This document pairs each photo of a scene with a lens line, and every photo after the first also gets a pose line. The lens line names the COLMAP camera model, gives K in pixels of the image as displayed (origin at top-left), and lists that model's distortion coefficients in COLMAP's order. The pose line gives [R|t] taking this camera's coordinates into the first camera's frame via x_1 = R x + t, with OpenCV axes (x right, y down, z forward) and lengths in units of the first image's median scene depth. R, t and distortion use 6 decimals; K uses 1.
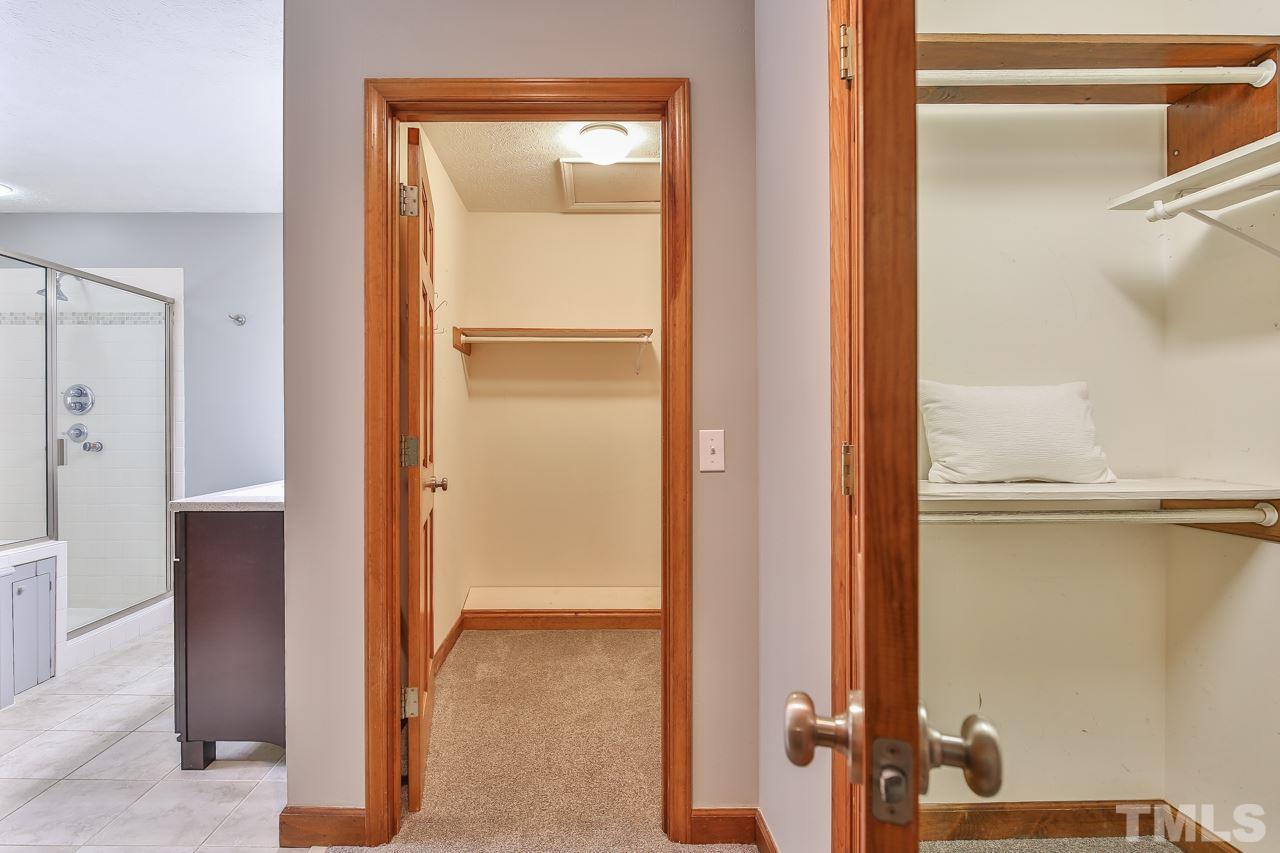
lens RADIAL K [[711.4, 0, 639.8], [0, 711.4, 425.8], [0, 0, 1]] dist [-0.006734, -0.002177]
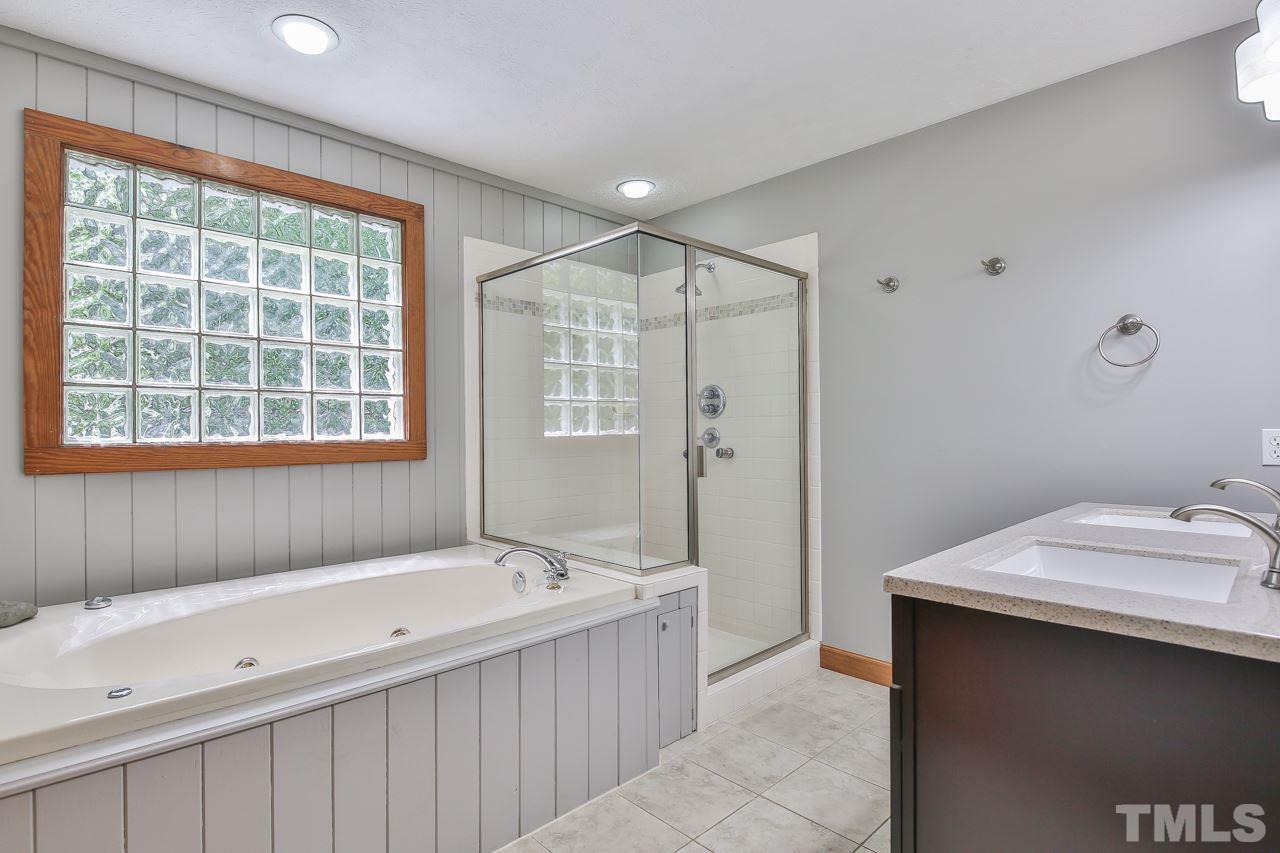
lens RADIAL K [[632.8, 0, 640.1], [0, 632.8, 428.7], [0, 0, 1]] dist [-0.000188, -0.000016]
pose [[0.728940, -0.004930, -0.684560, -0.304677], [0.005115, 0.999985, -0.001755, -0.000695], [0.684559, -0.002222, 0.728954, 0.344247]]
